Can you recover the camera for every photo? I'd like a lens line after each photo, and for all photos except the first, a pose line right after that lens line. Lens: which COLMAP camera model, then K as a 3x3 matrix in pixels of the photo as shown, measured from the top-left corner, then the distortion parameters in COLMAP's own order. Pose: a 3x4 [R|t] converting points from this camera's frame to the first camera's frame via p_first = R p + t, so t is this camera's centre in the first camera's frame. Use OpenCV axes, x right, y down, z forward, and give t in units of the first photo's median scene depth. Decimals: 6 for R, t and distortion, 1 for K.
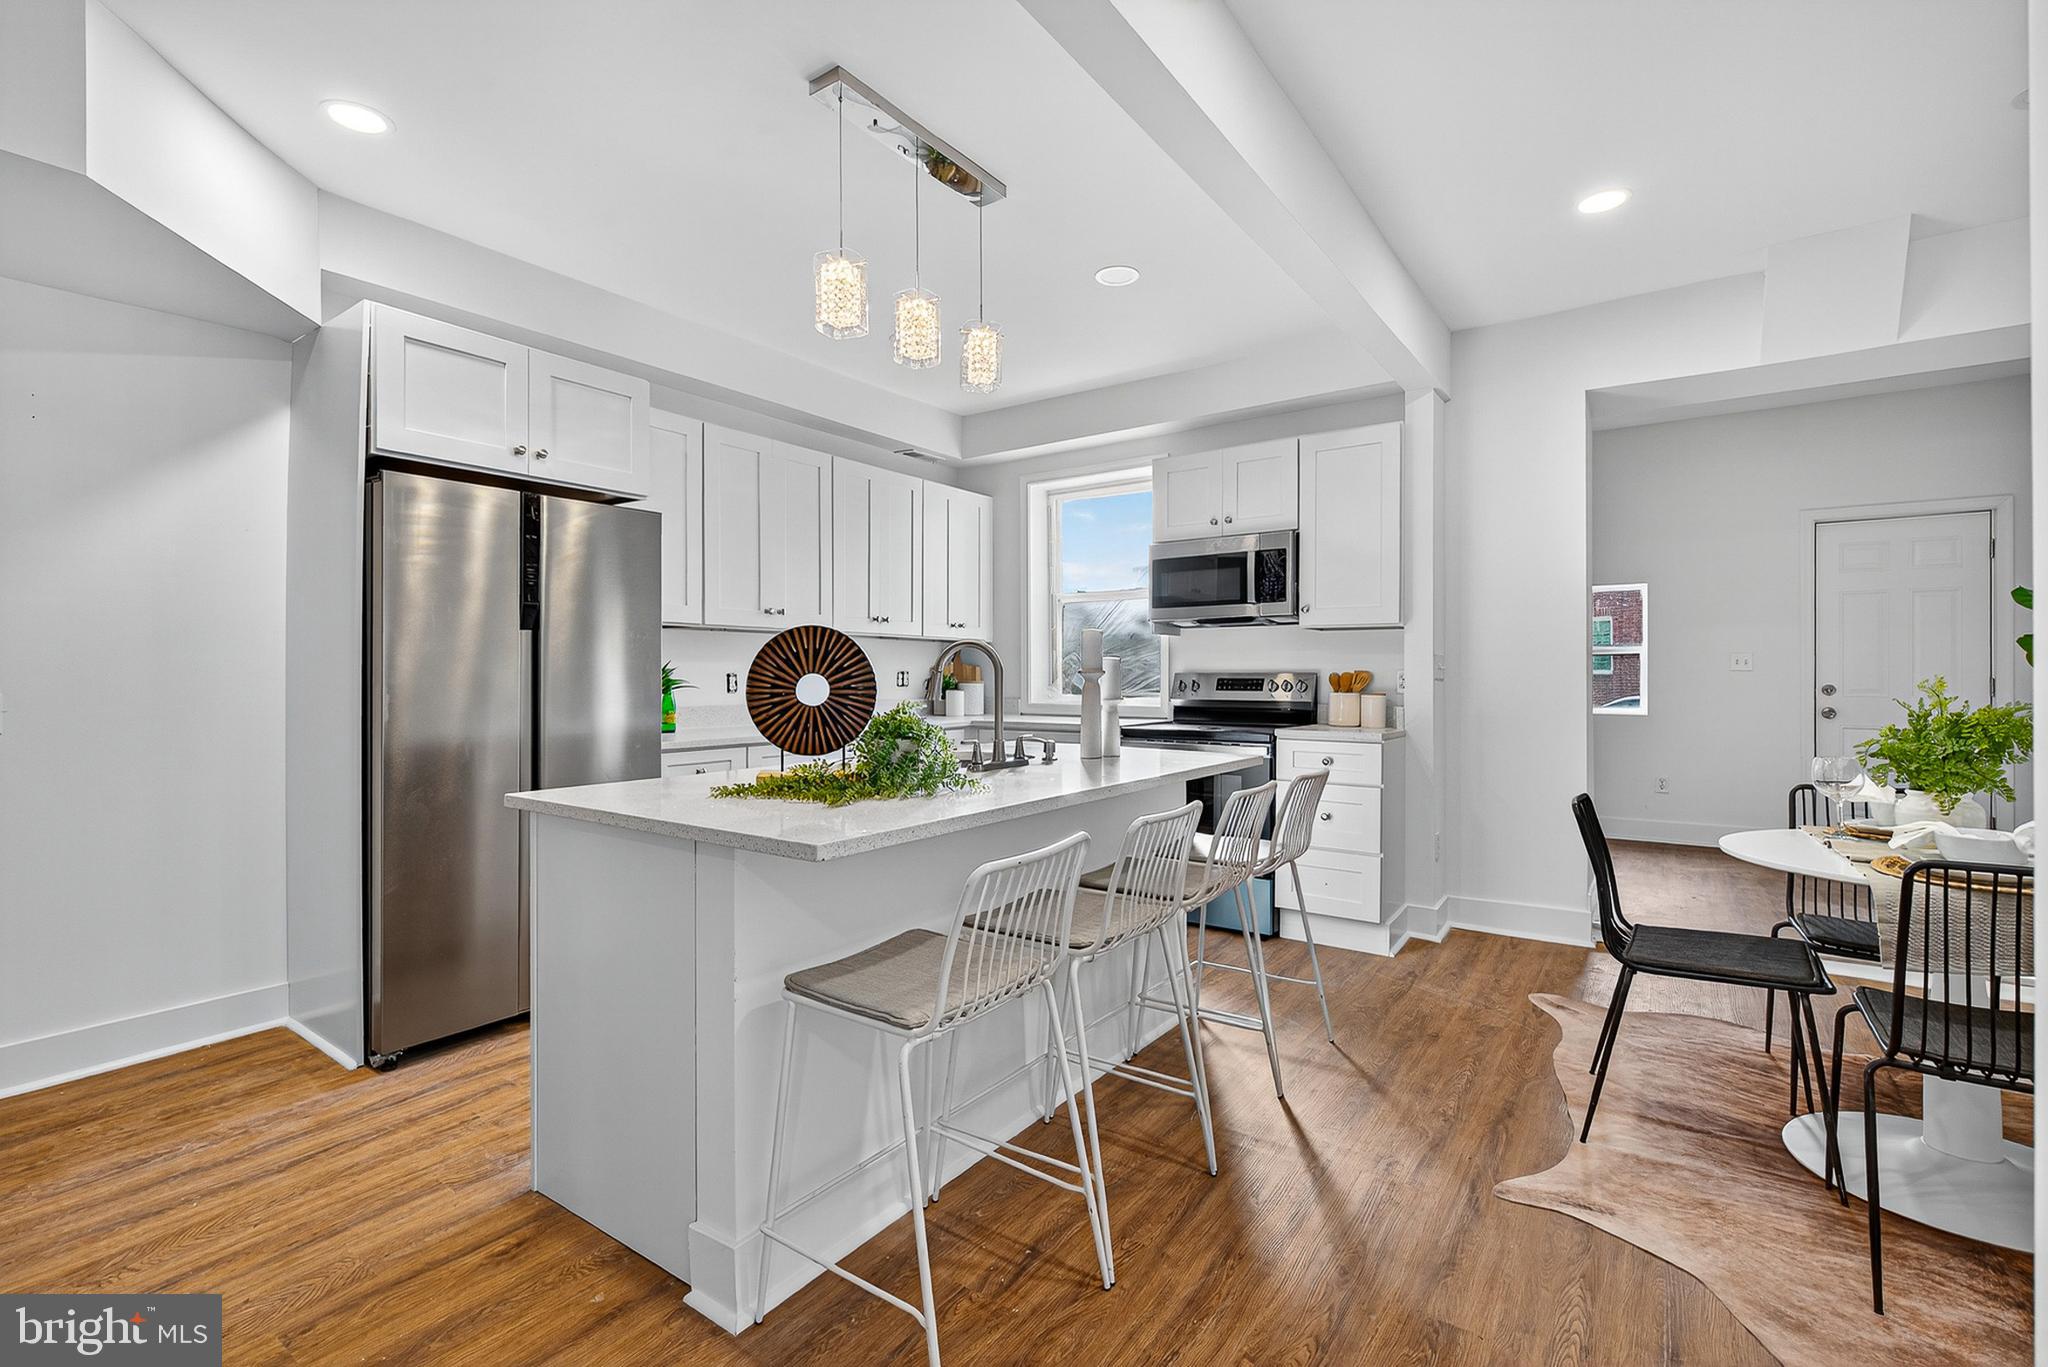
lens RADIAL K [[915.6, 0, 1017.6], [0, 915.6, 675.2], [0, 0, 1]] dist [-0.000230, -0.000181]
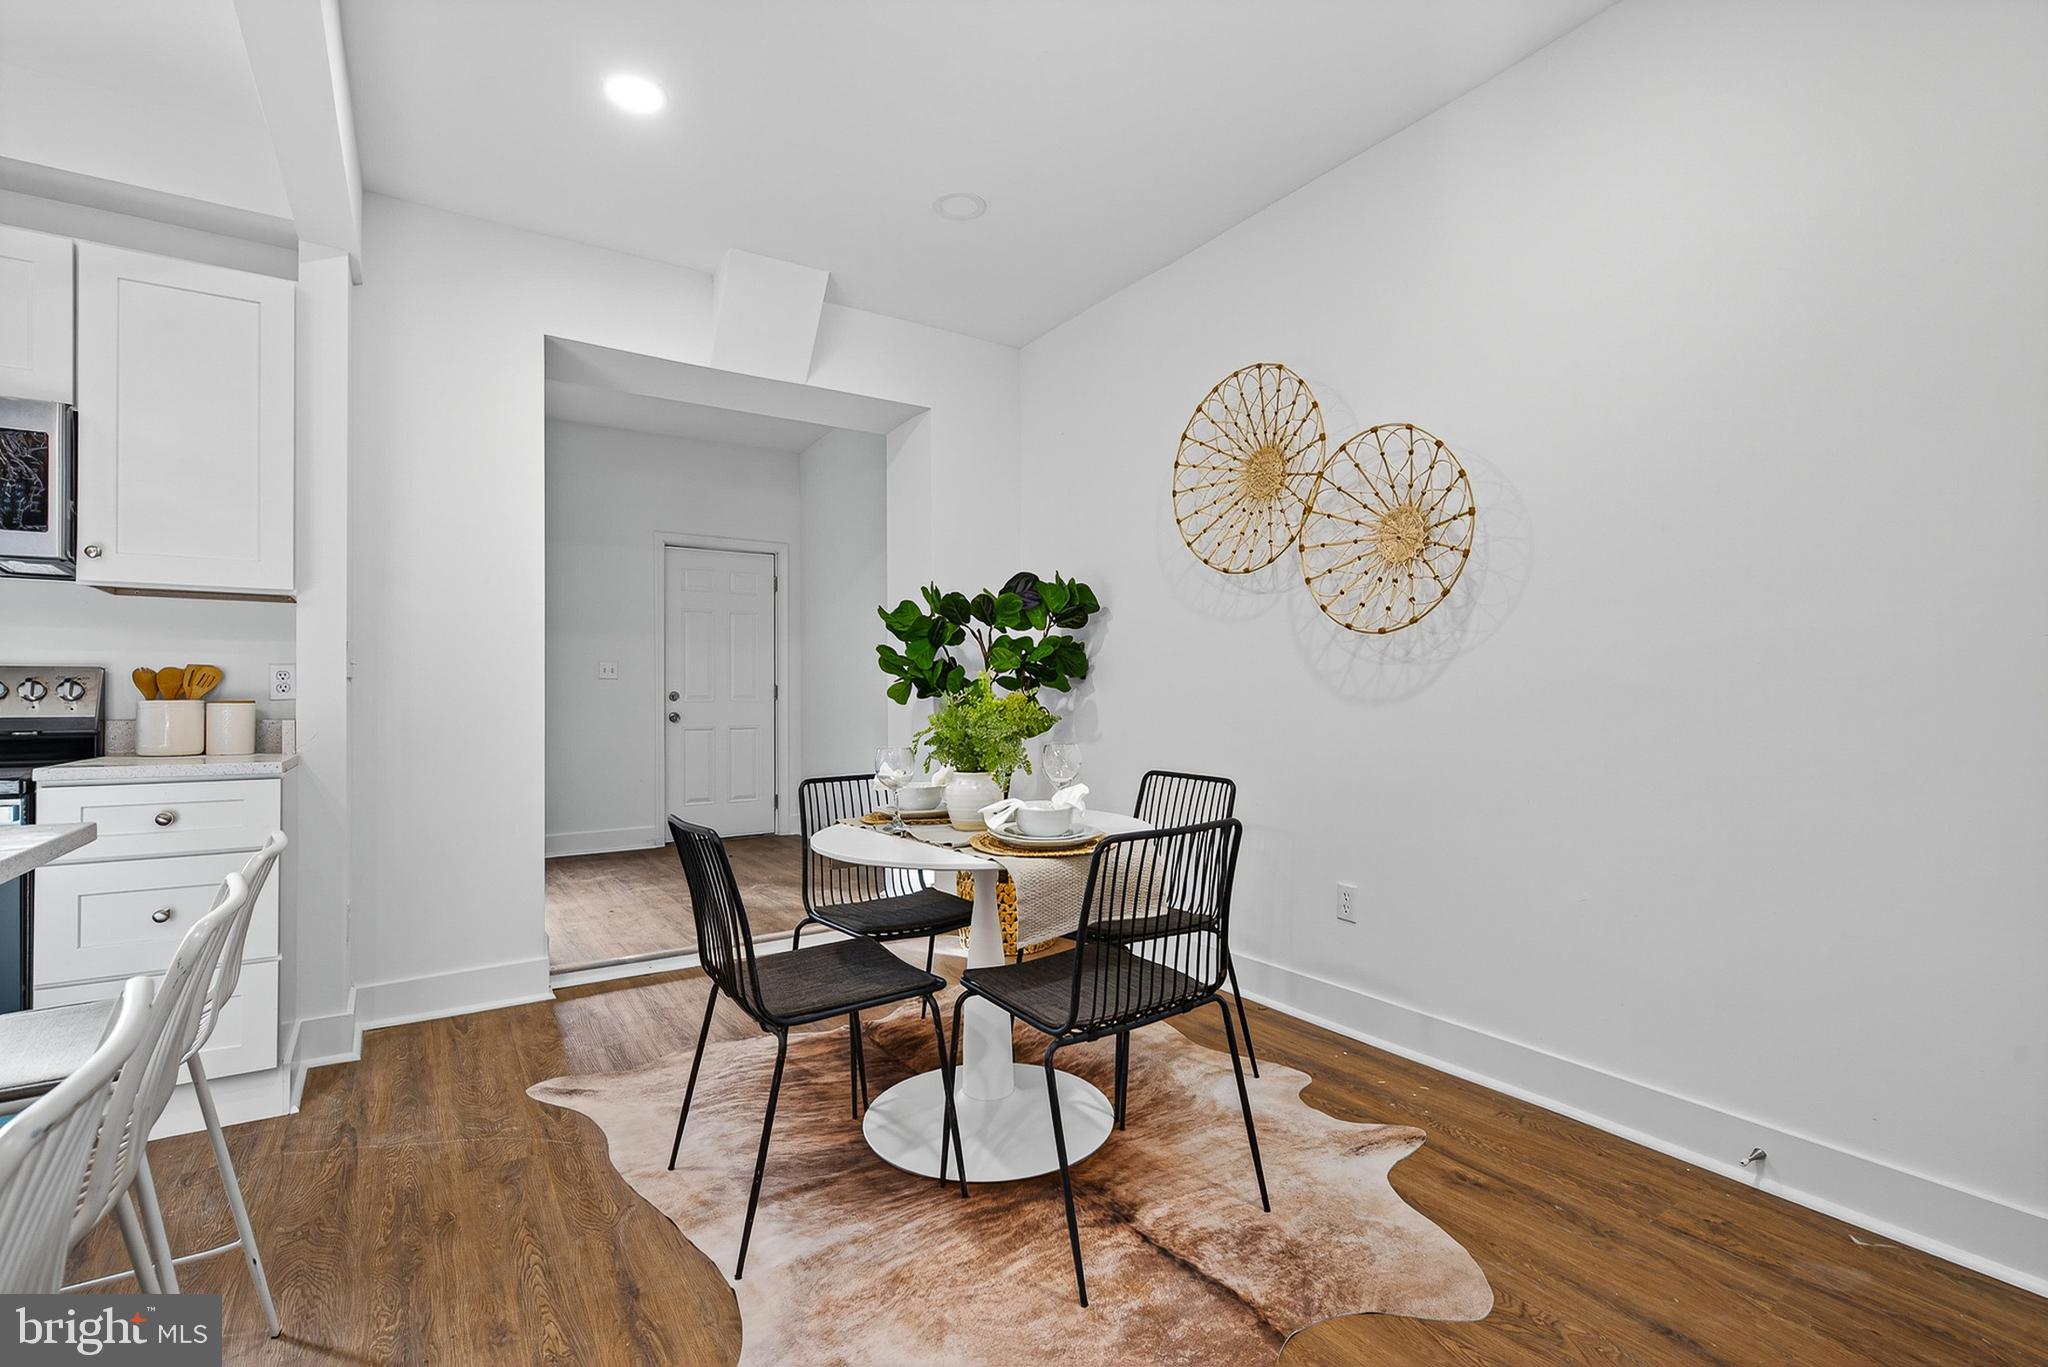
lens RADIAL K [[918.5, 0, 1022.0], [0, 918.5, 685.5], [0, 0, 1]] dist [-0.000237, -0.000285]
pose [[0.362179, 0.005982, 0.932089, -0.002966], [0.000476, 0.999978, -0.006602, 0.014687], [-0.932108, 0.002835, 0.362169, 0.276767]]
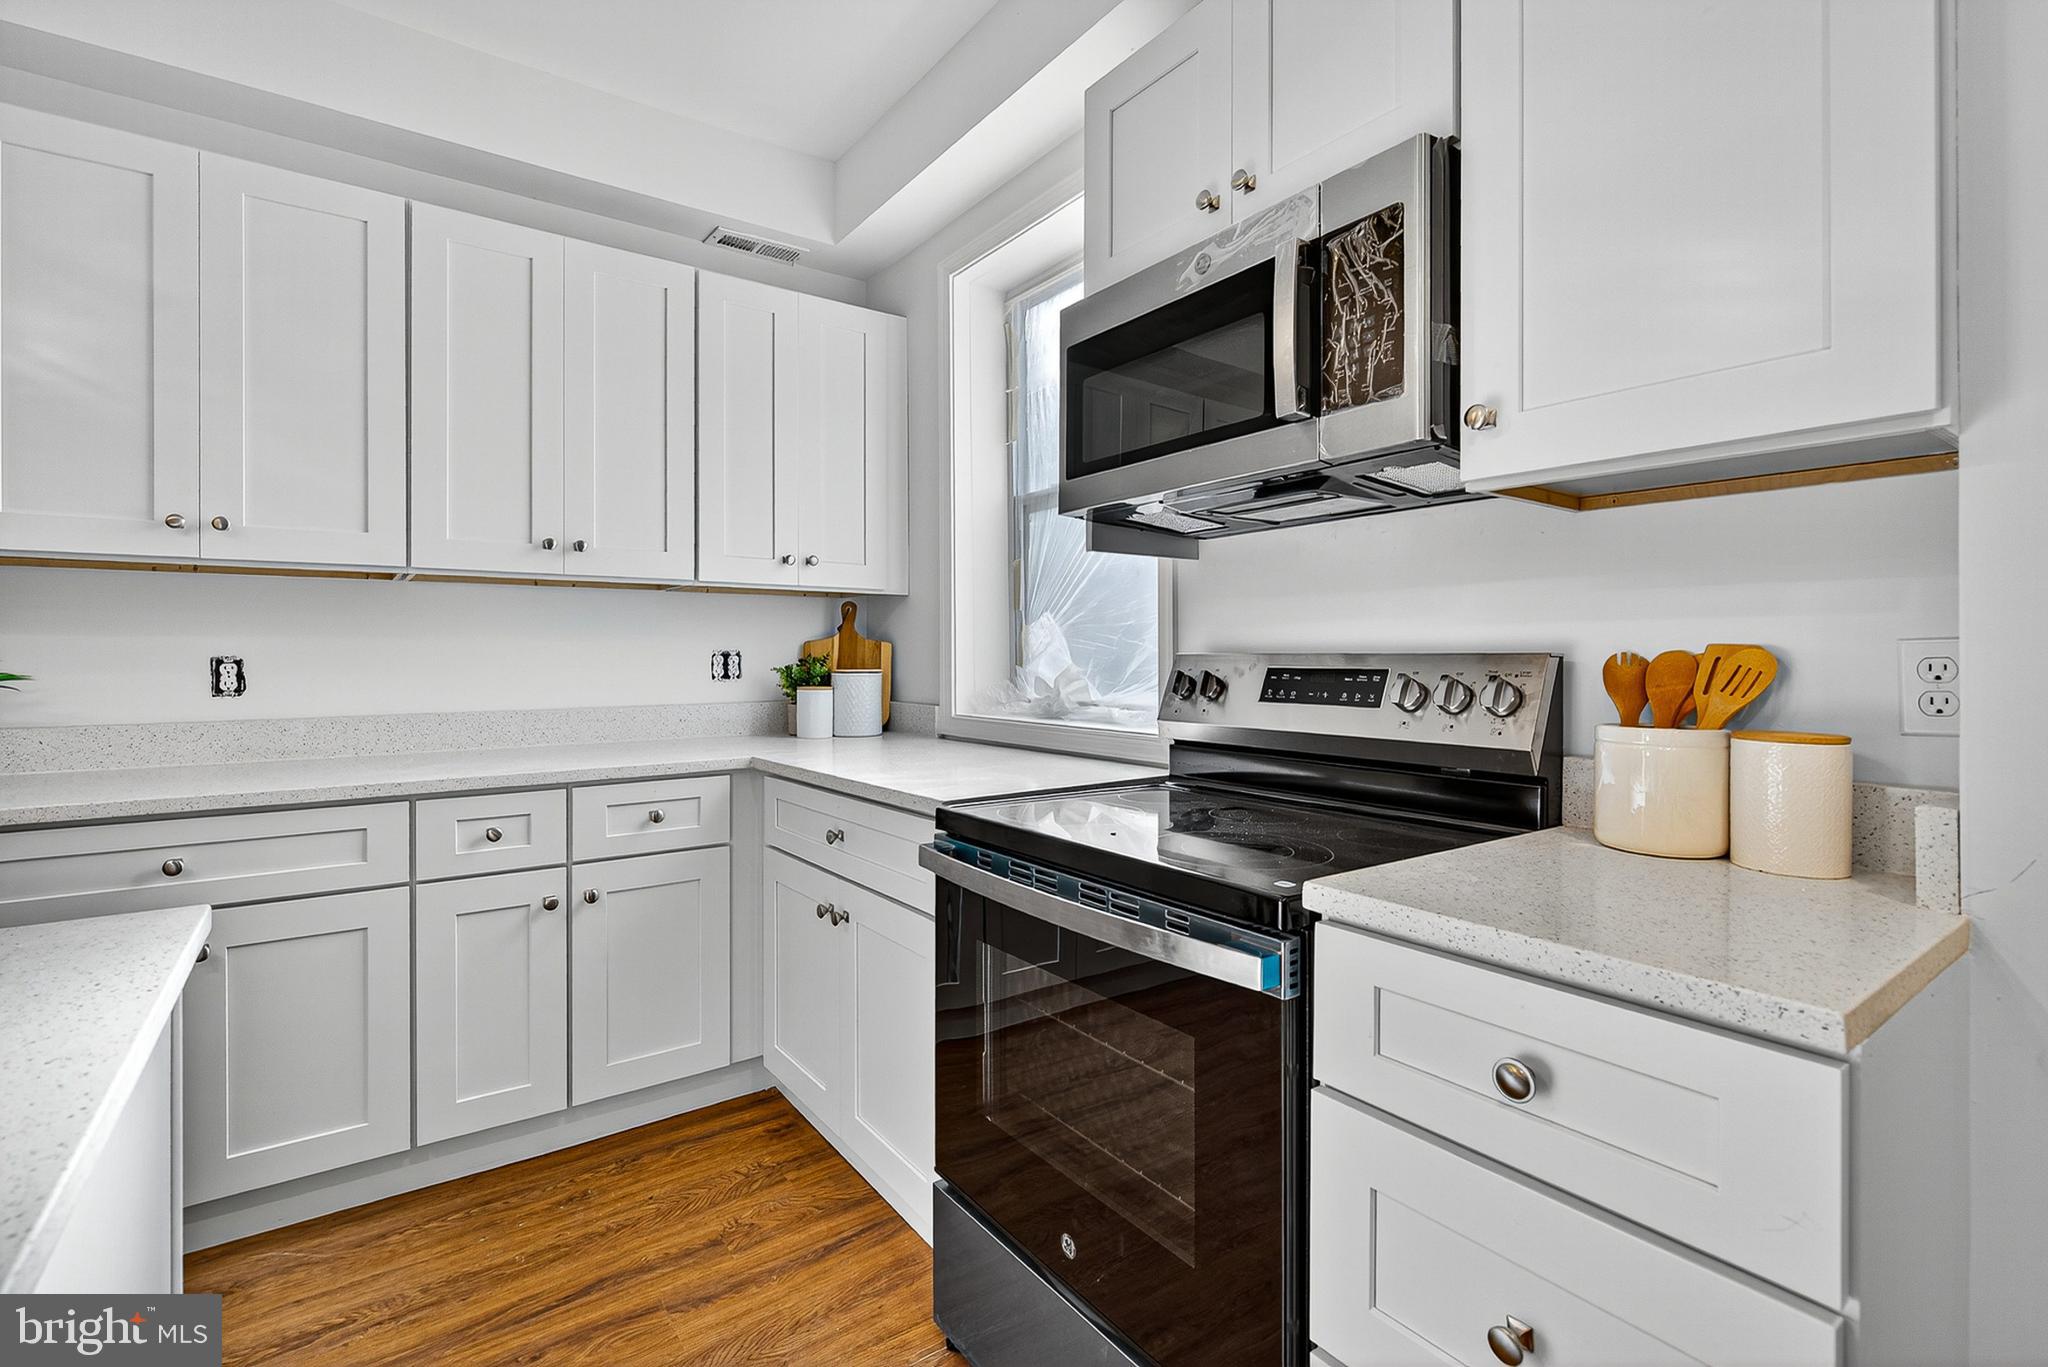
lens RADIAL K [[936.3, 0, 1000.2], [0, 936.3, 654.8], [0, 0, 1]] dist [-0.009627, -0.000323]
pose [[0.942721, -0.002590, -0.333572, 0.281604], [0.002745, 0.999996, -0.000008, -0.002510], [0.333571, -0.000908, 0.942724, 0.718054]]
